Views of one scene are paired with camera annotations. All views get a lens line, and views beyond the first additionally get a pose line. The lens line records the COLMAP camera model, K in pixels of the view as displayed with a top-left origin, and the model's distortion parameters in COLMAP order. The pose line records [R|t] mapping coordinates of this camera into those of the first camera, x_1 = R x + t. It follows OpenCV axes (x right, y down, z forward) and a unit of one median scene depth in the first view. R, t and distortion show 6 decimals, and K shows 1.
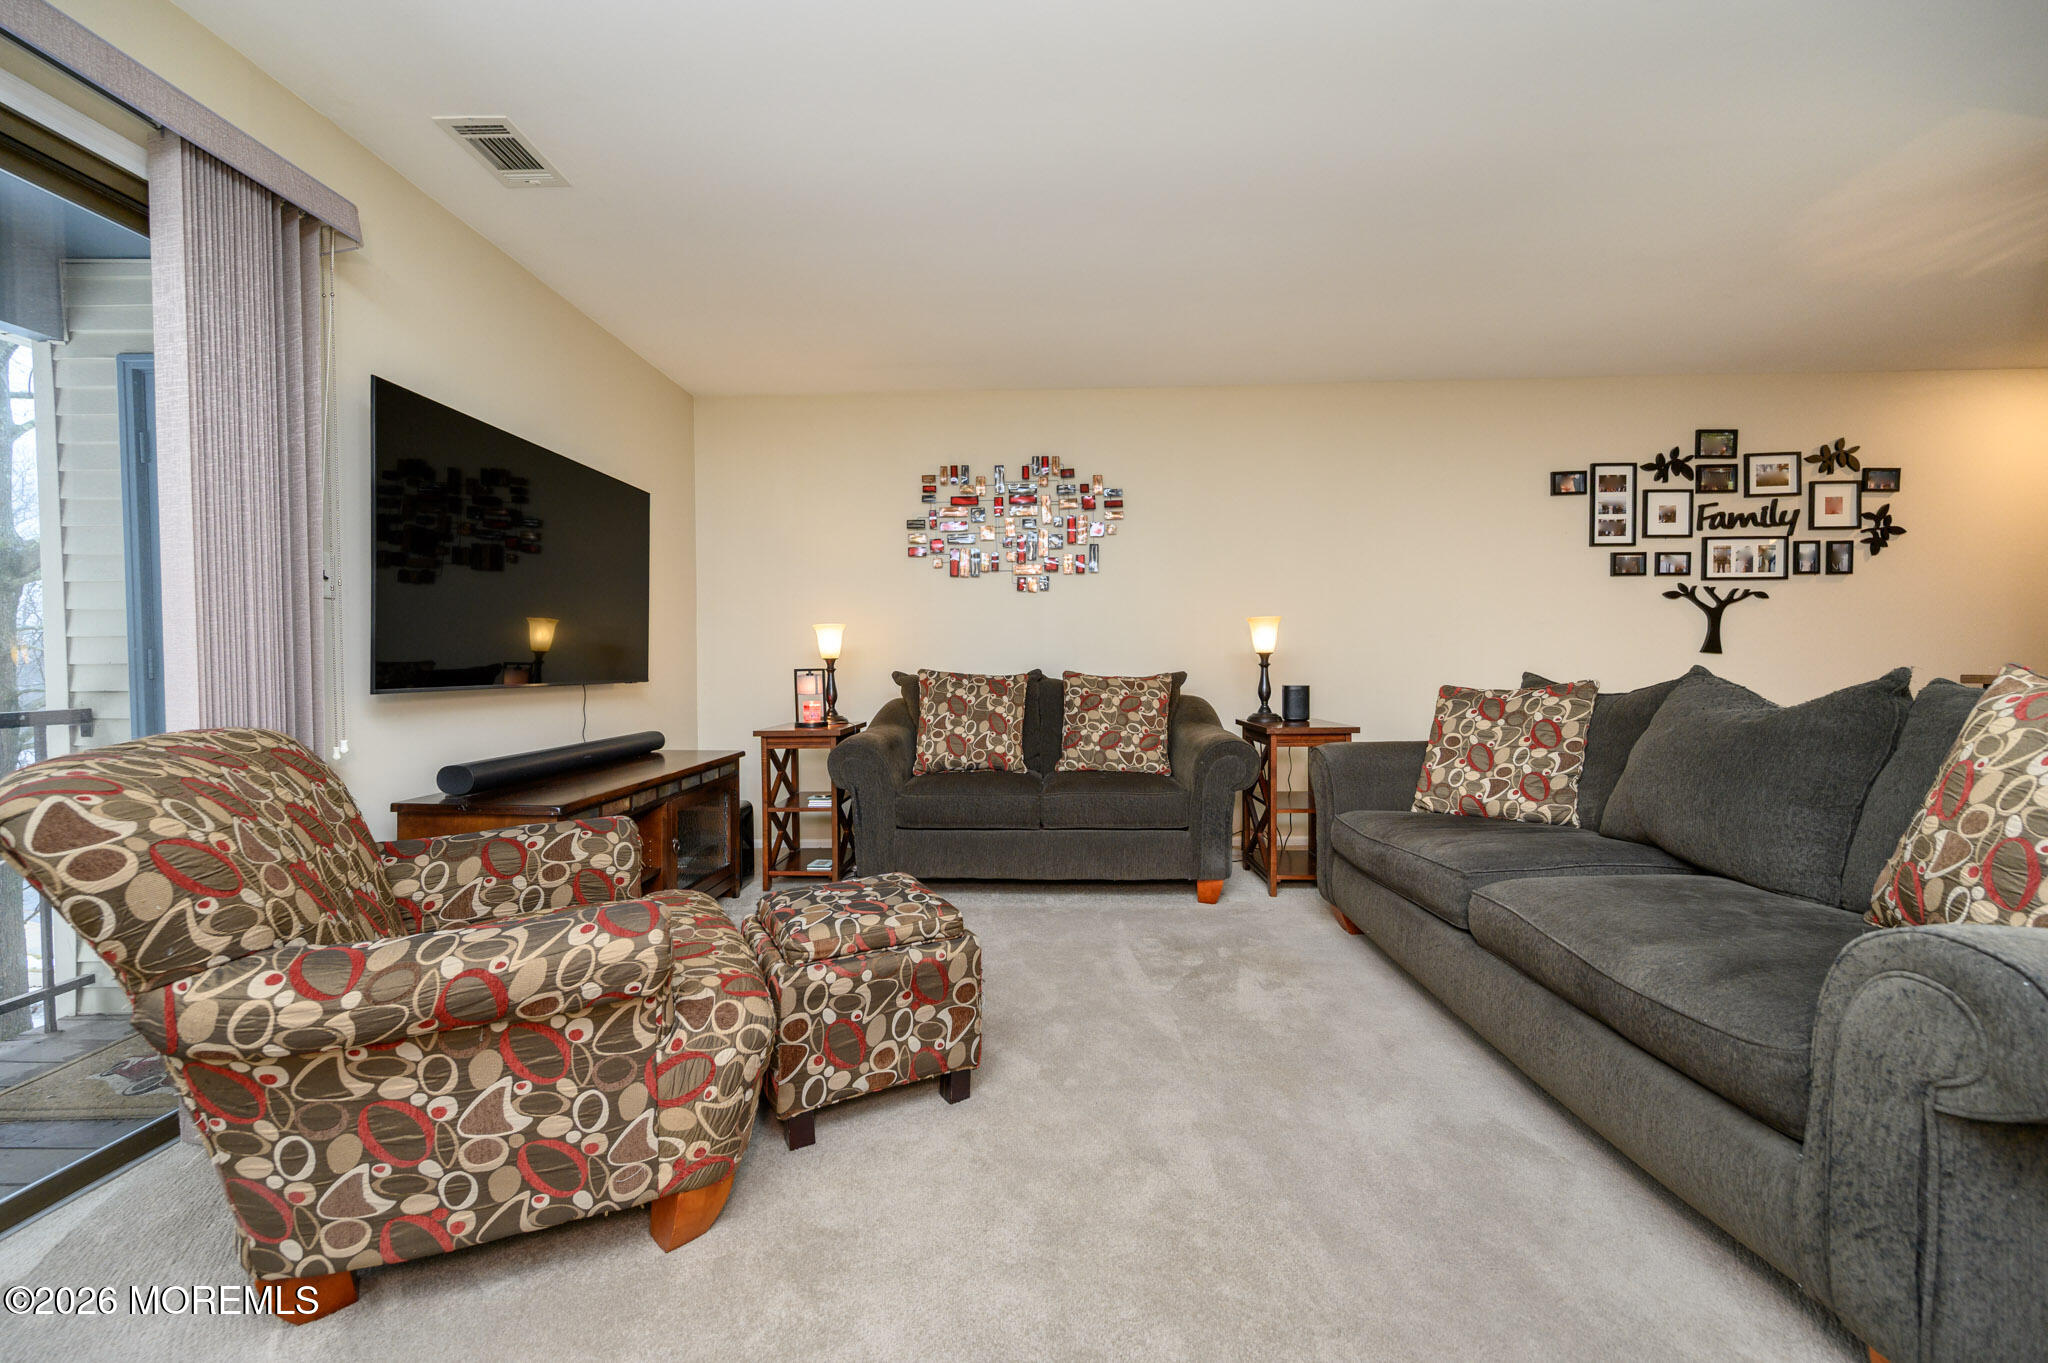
lens RADIAL K [[809.4, 0, 1018.5], [0, 809.4, 671.4], [0, 0, 1]] dist [0.000271, -0.000203]
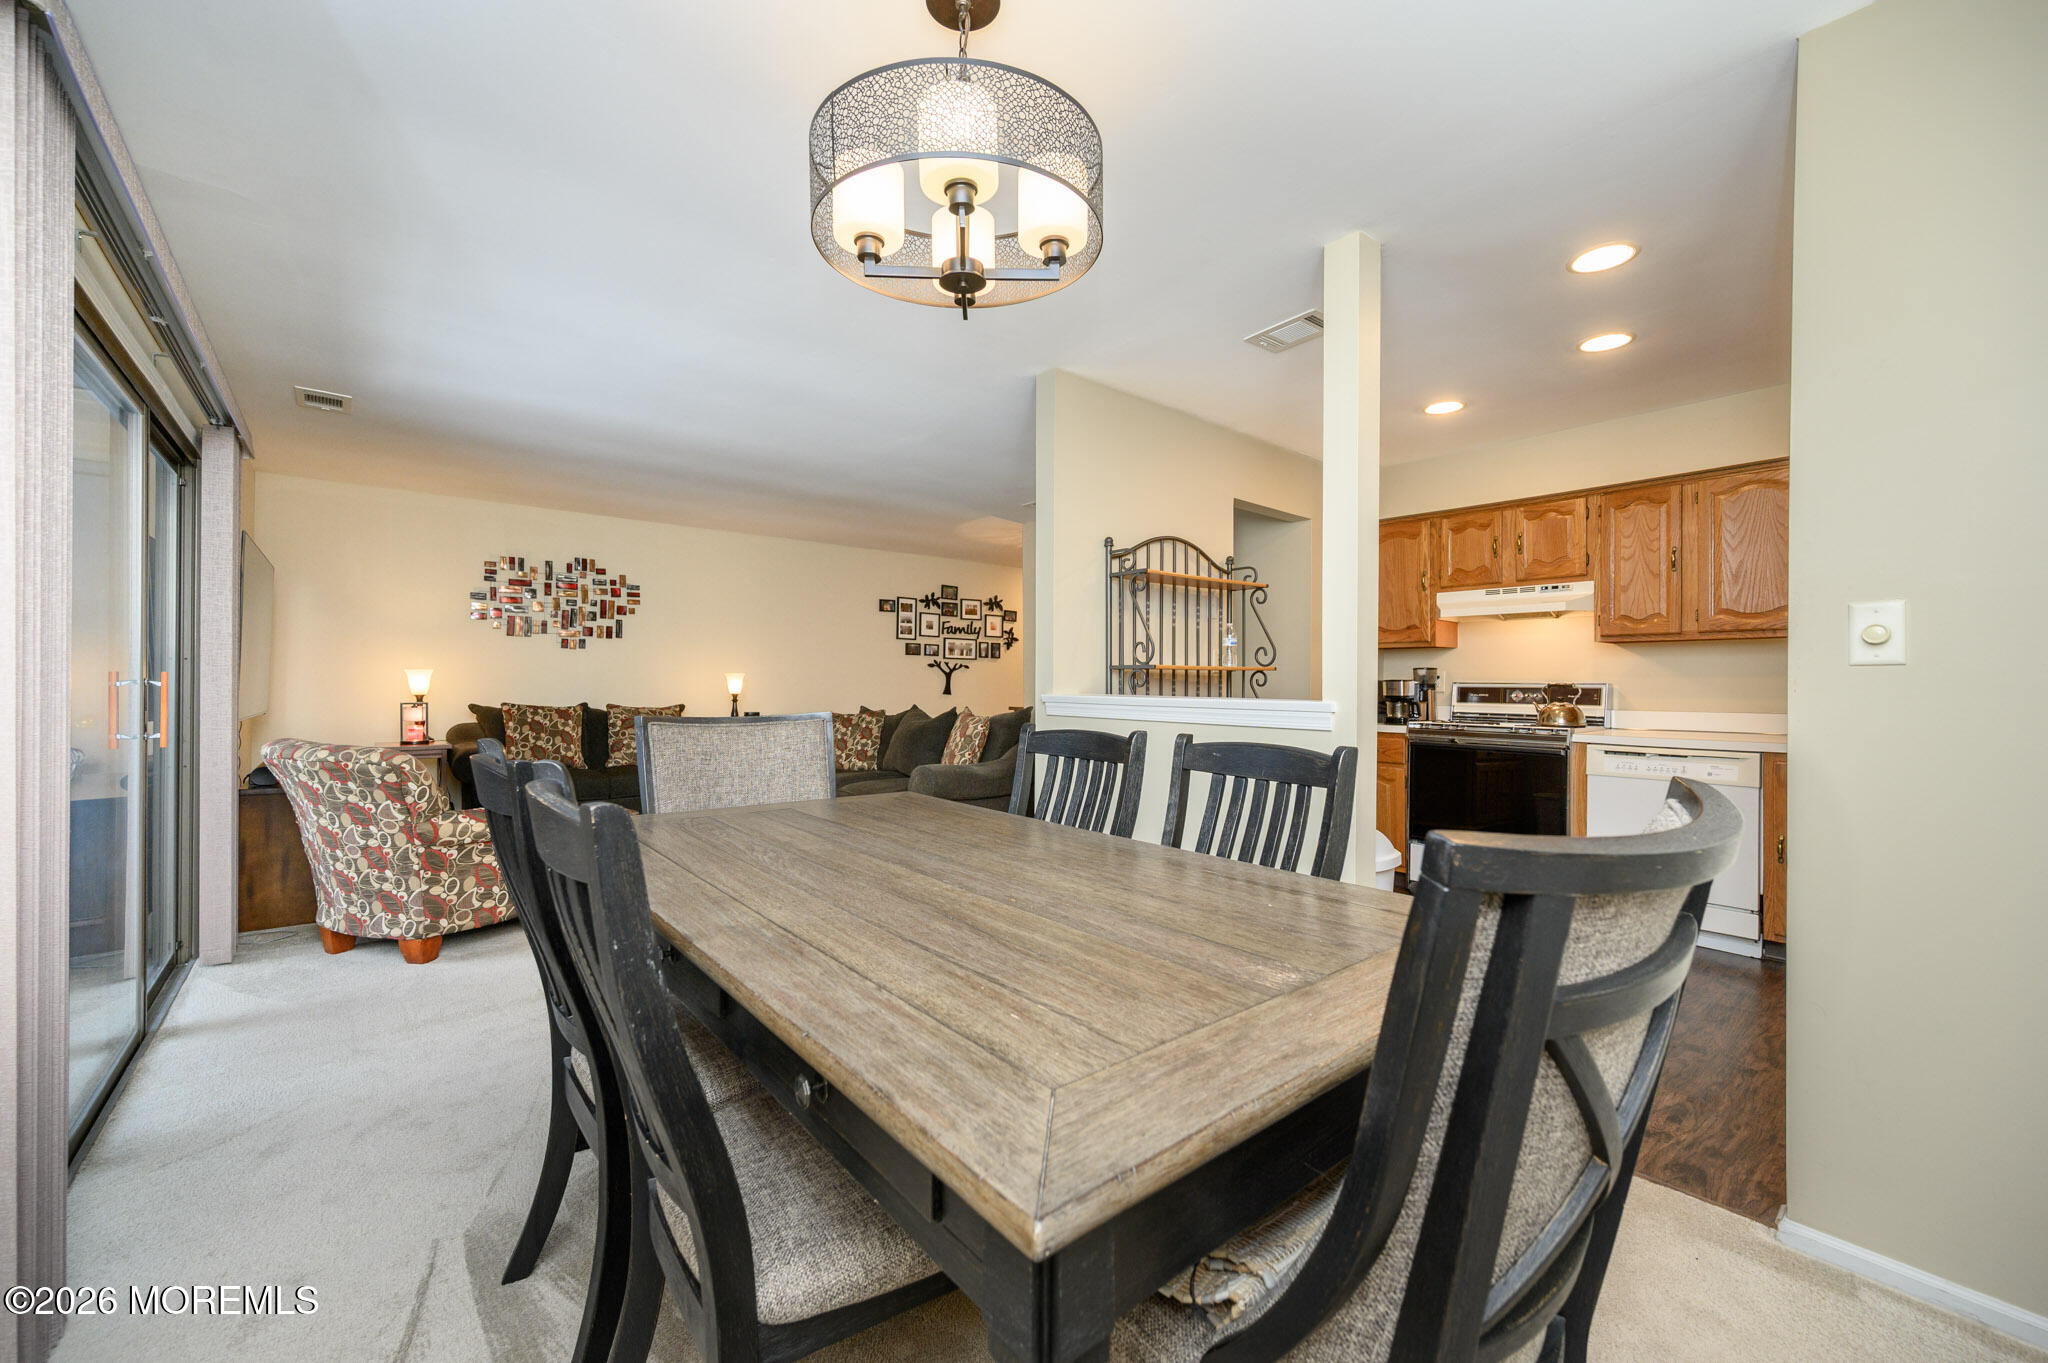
lens RADIAL K [[802.3, 0, 1019.6], [0, 802.3, 677.6], [0, 0, 1]] dist [-0.000068, -0.000119]
pose [[0.751154, 0.021816, 0.659767, -0.337633], [-0.007464, 0.999671, -0.024558, -0.017603], [-0.660085, 0.013523, 0.751069, -0.636185]]
